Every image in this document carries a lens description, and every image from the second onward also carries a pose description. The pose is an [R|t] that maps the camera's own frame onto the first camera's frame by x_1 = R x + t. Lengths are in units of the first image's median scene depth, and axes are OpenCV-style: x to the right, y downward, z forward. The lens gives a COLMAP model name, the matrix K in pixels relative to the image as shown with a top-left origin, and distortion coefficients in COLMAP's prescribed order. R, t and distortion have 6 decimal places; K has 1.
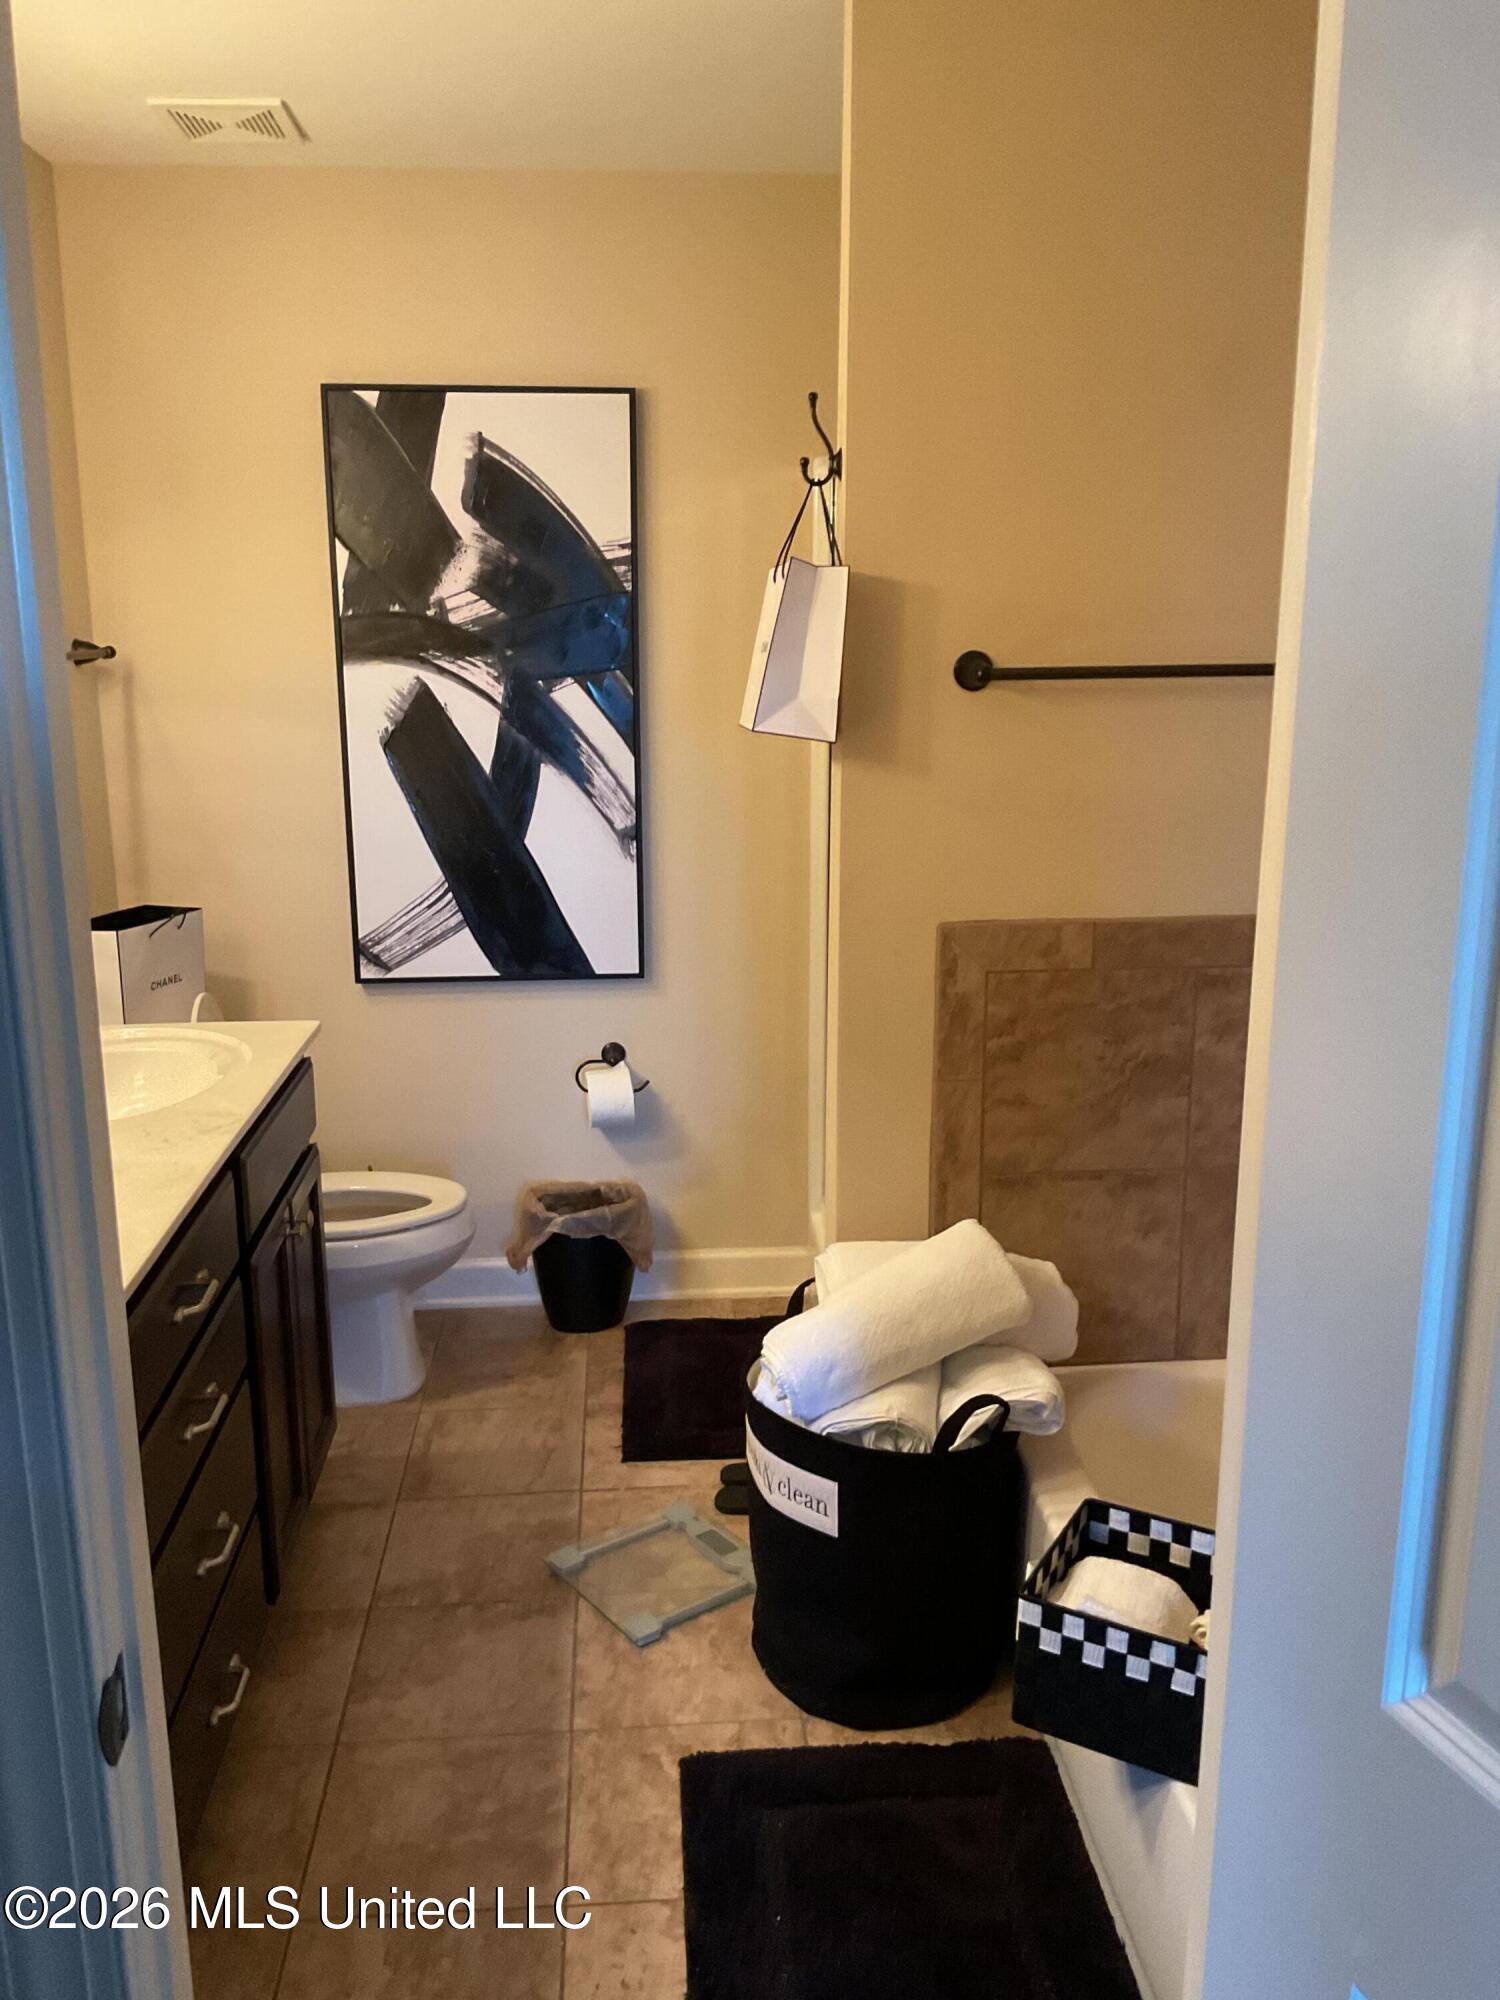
lens RADIAL K [[1658.8, 0, 750.3], [0, 1658.8, 995.5], [0, 0, 1]] dist [0.107417, -0.214402]
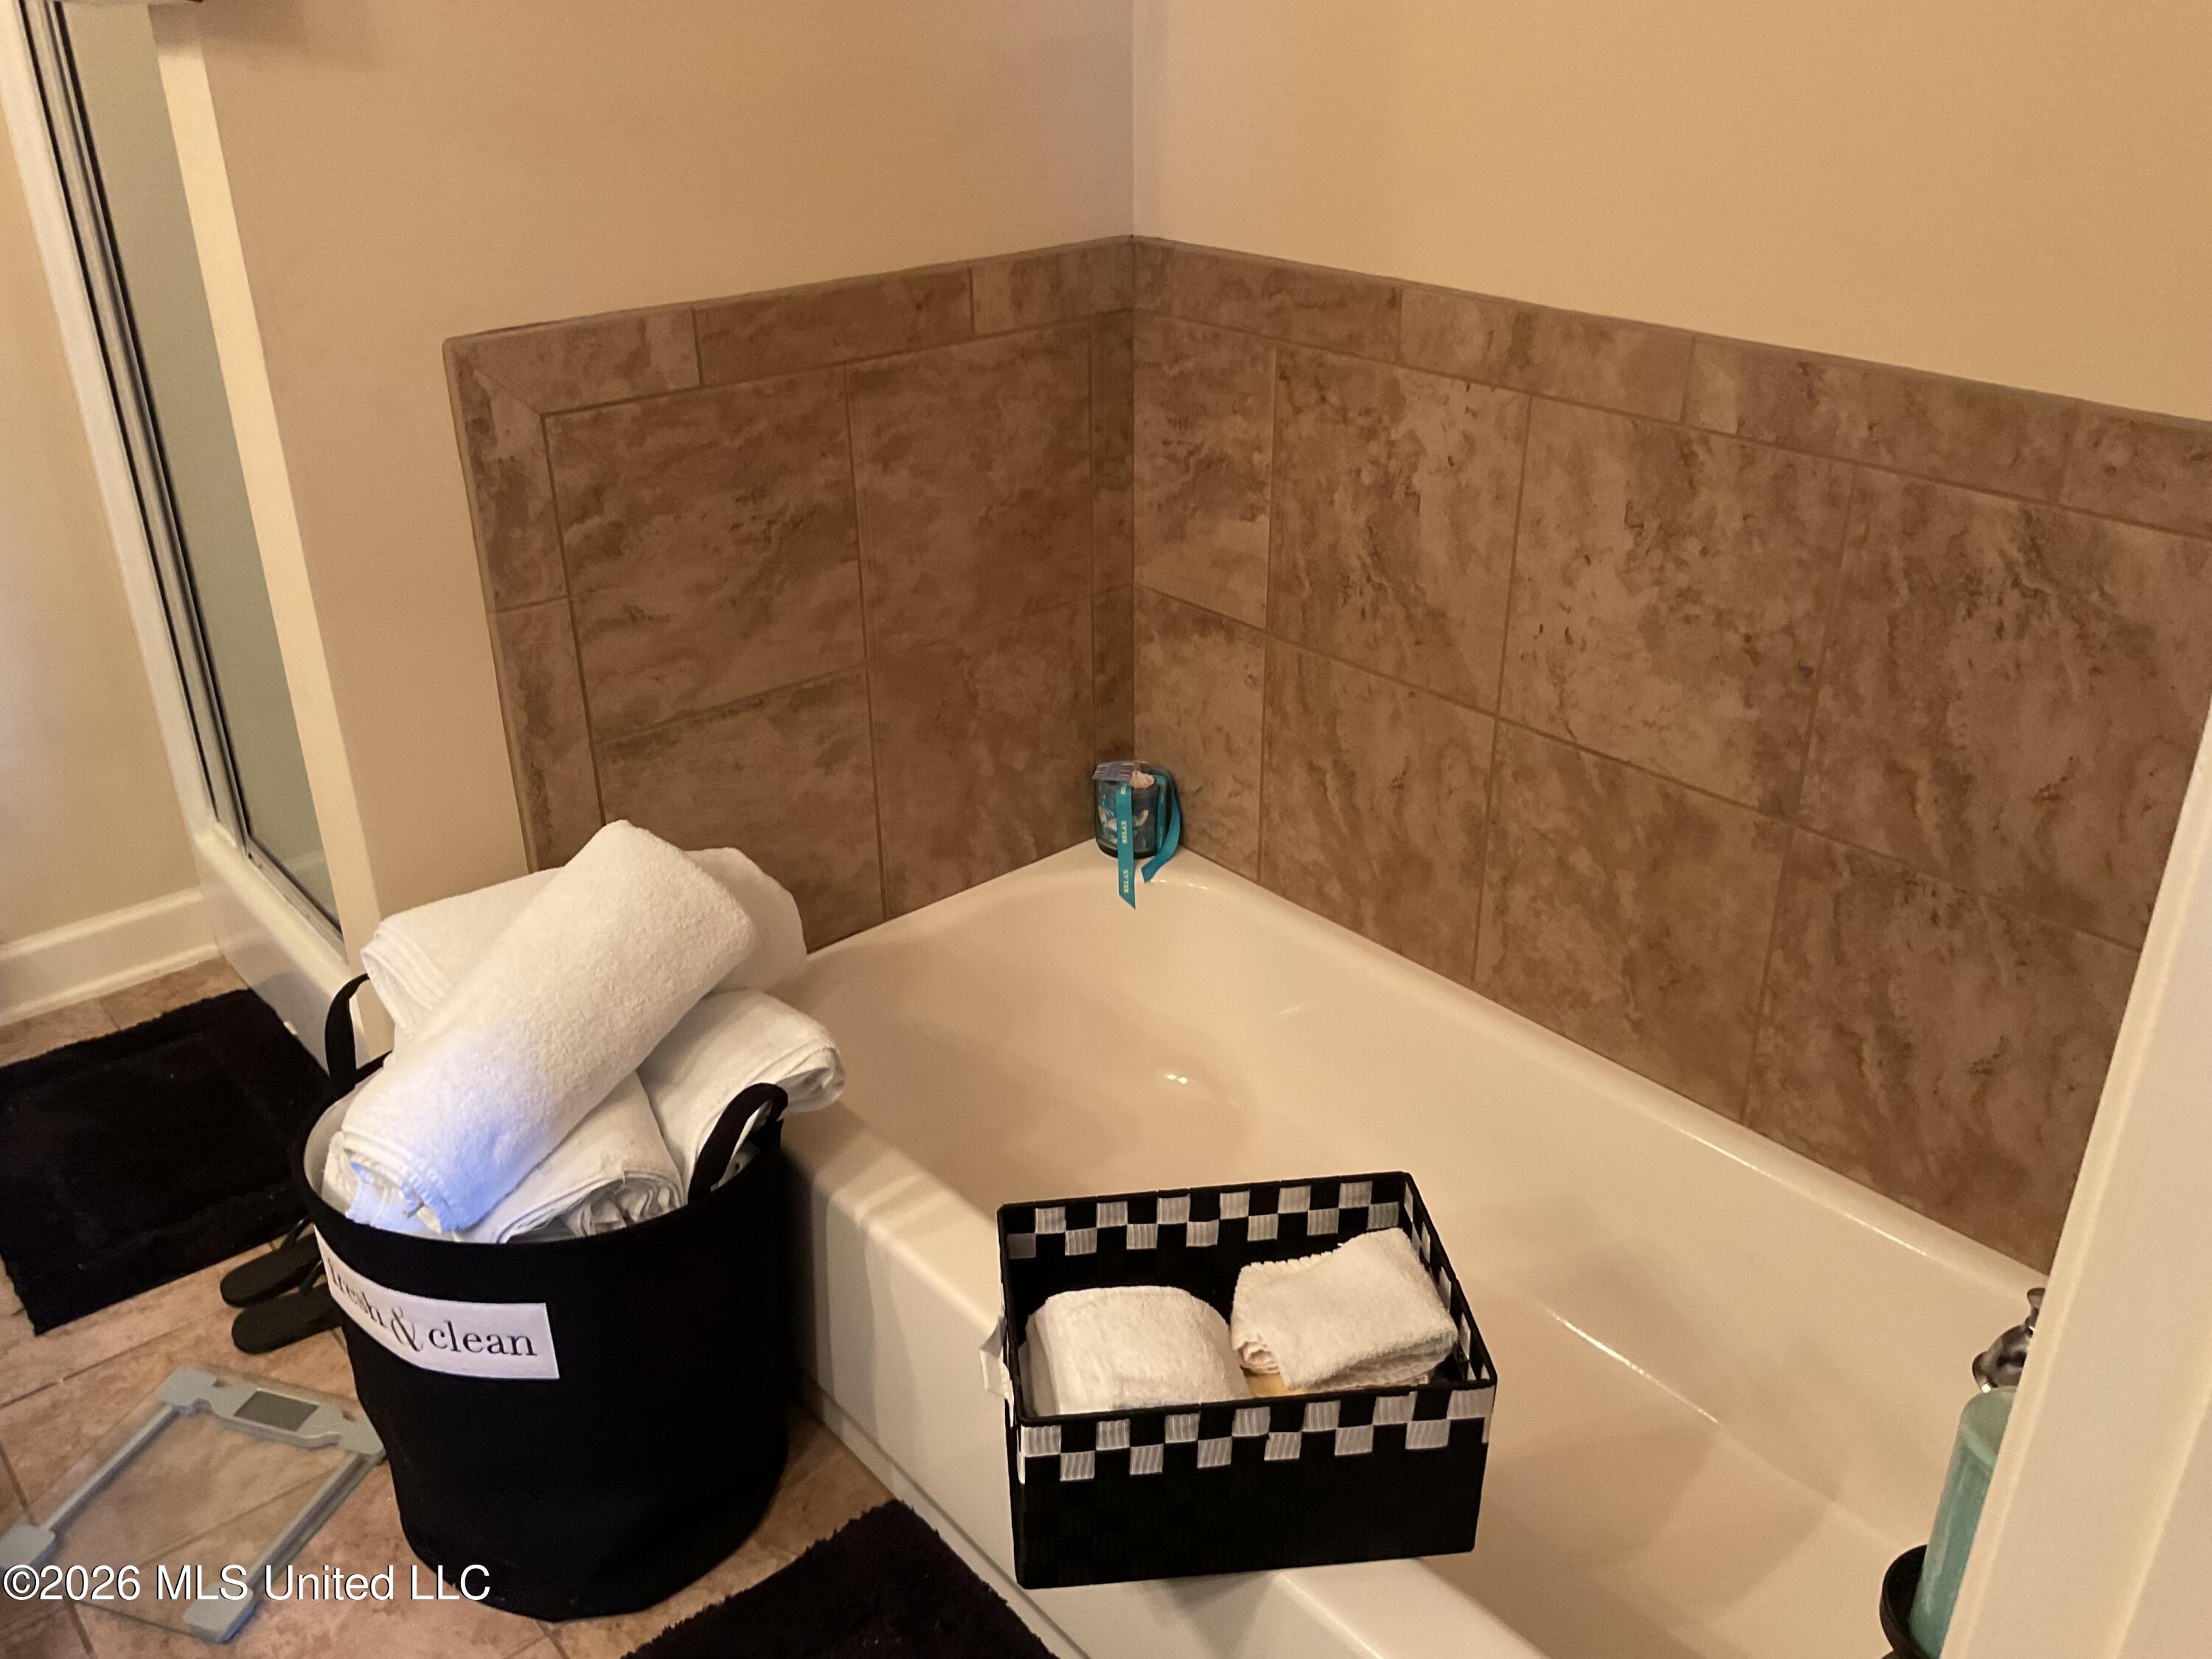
lens RADIAL K [[1822.7, 0, 1088.9], [0, 1822.7, 833.8], [0, 0, 1]] dist [0.109736, -0.220320]
pose [[0.808261, -0.269308, 0.523629, -0.083855], [0.140541, 0.951810, 0.272590, -0.023597], [-0.571806, -0.146732, 0.807160, 0.331770]]
